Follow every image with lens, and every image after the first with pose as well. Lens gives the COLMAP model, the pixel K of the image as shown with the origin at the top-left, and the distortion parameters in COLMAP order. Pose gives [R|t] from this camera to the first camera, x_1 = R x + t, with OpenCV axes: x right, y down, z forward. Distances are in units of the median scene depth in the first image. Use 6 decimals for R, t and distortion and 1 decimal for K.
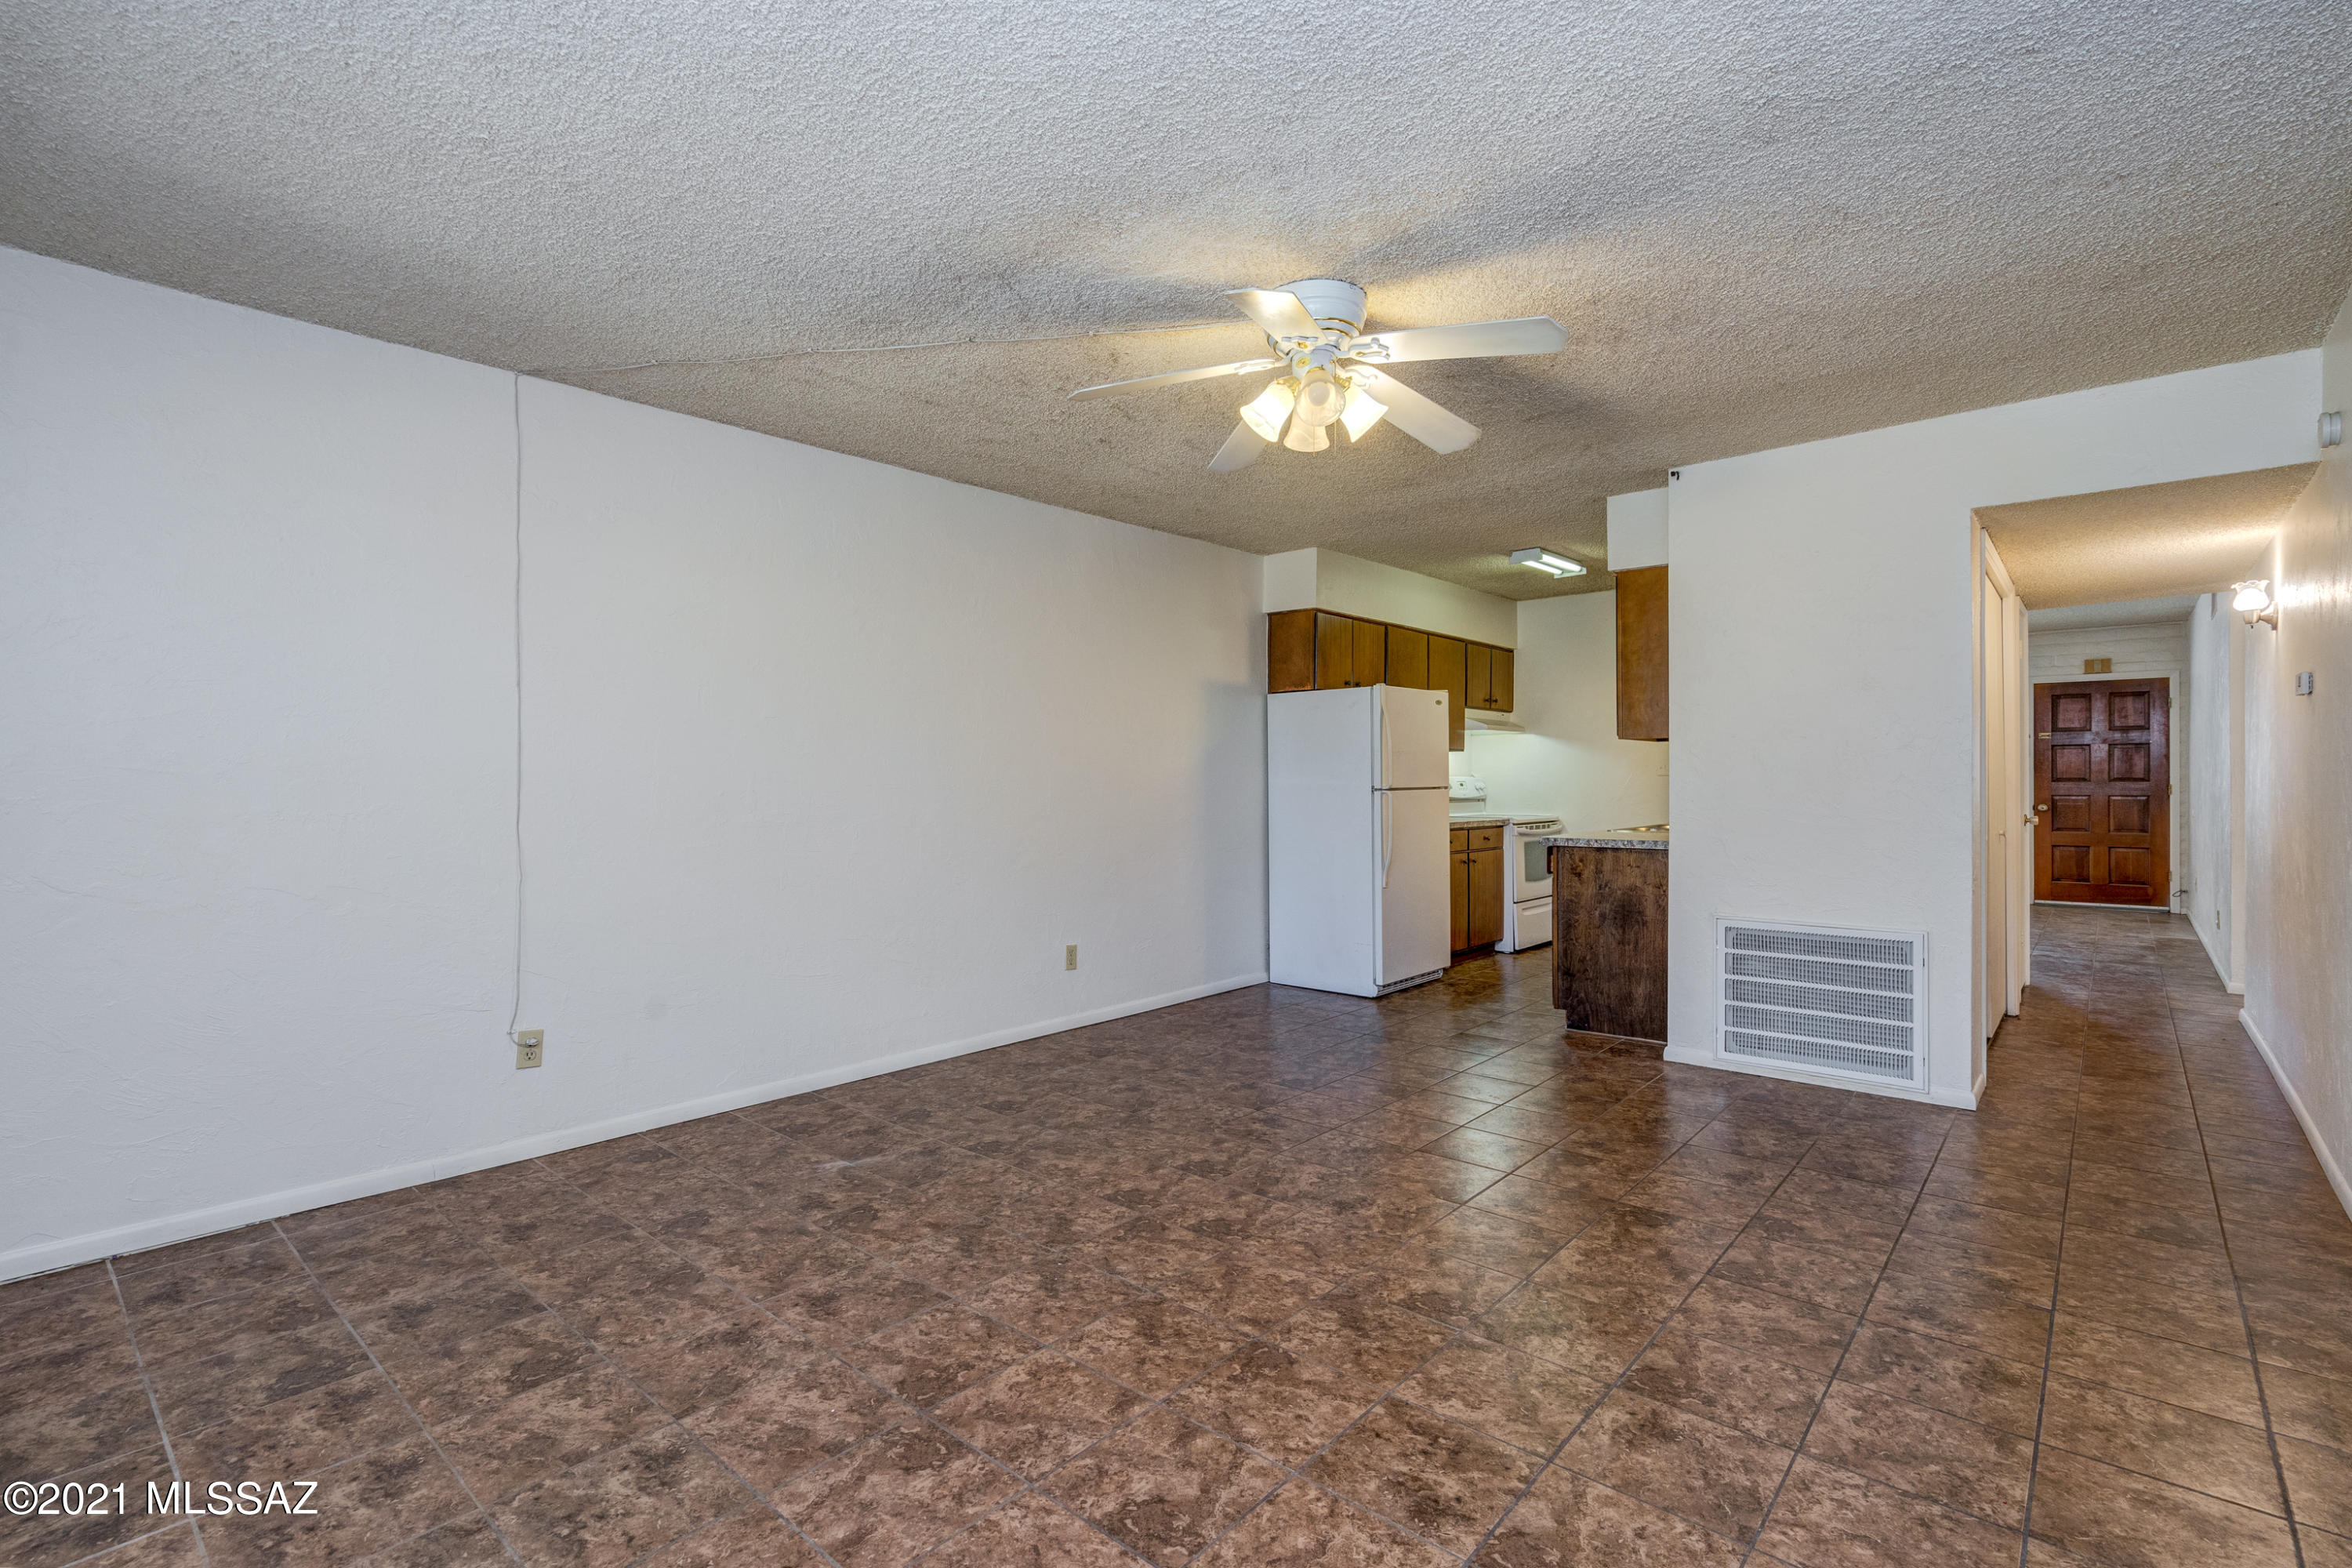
lens RADIAL K [[1072.6, 0, 1195.8], [0, 1072.6, 780.3], [0, 0, 1]] dist [-0.008621, 0.003275]
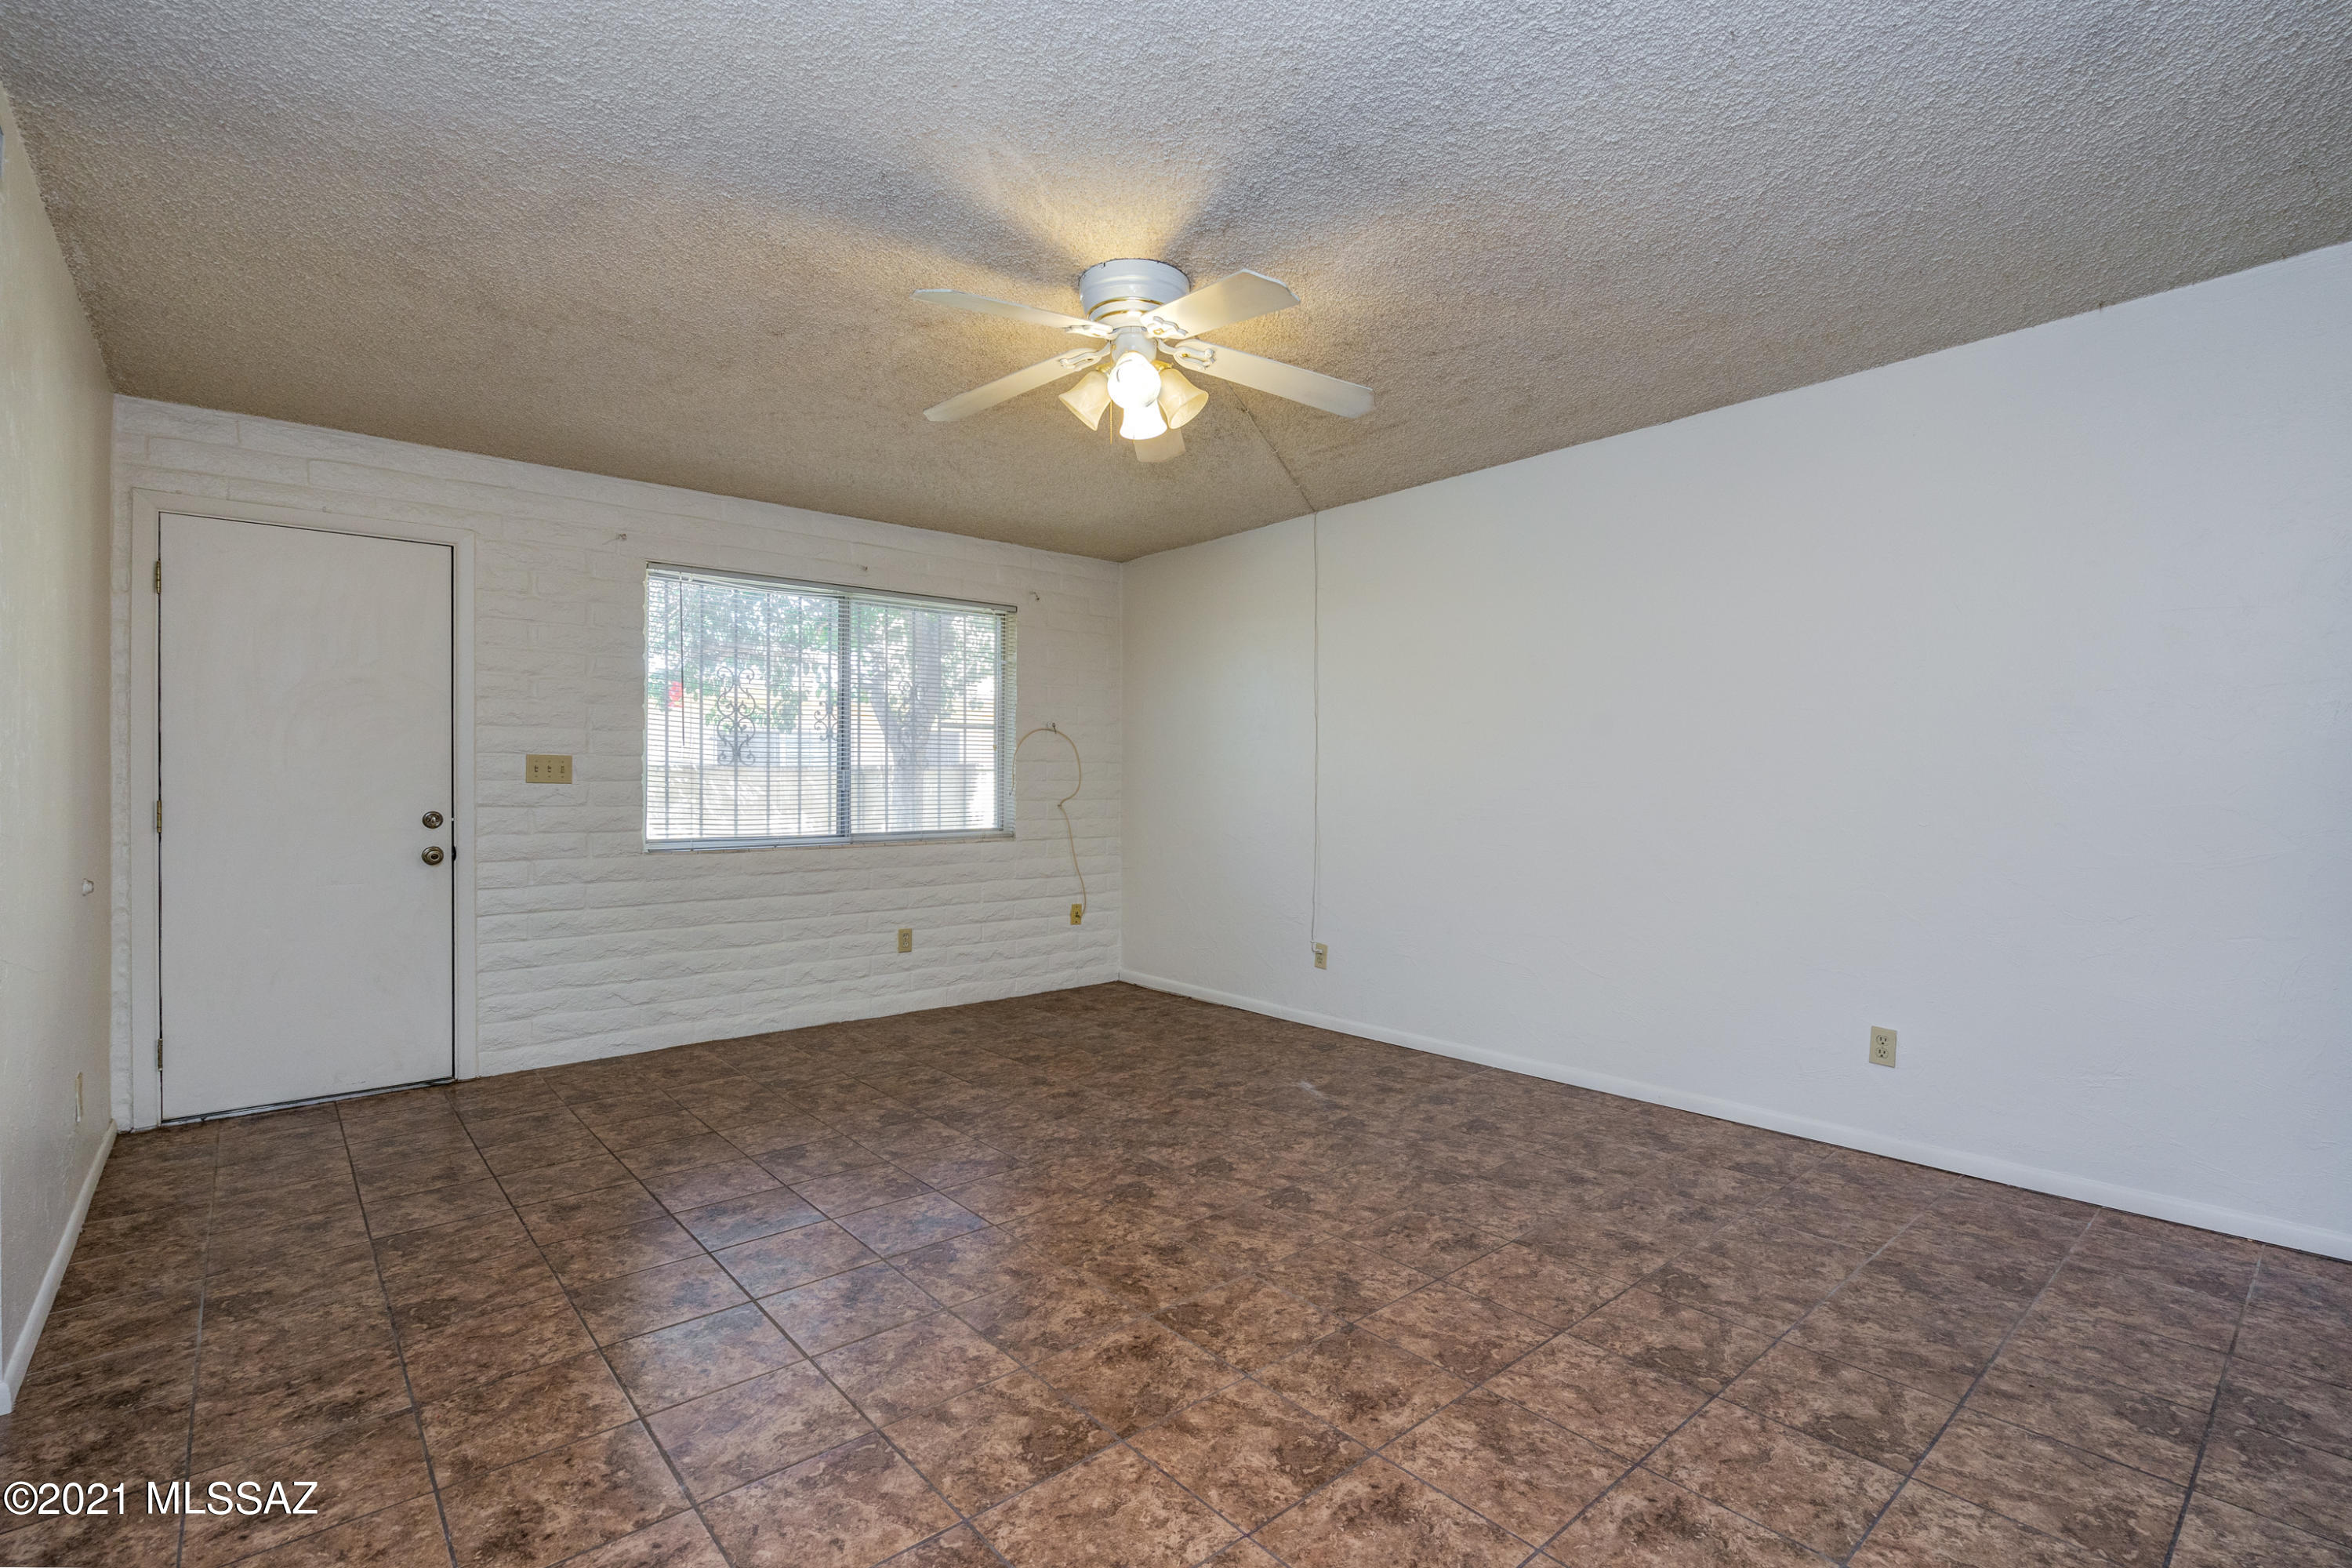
lens RADIAL K [[1072.6, 0, 1156.9], [0, 1072.6, 781.5], [0, 0, 1]] dist [-0.008621, 0.003275]
pose [[-0.157526, 0.002089, -0.987513, 1.206621], [0.002478, 0.999995, 0.001720, -0.000228], [0.987512, -0.002176, -0.157530, 1.327736]]
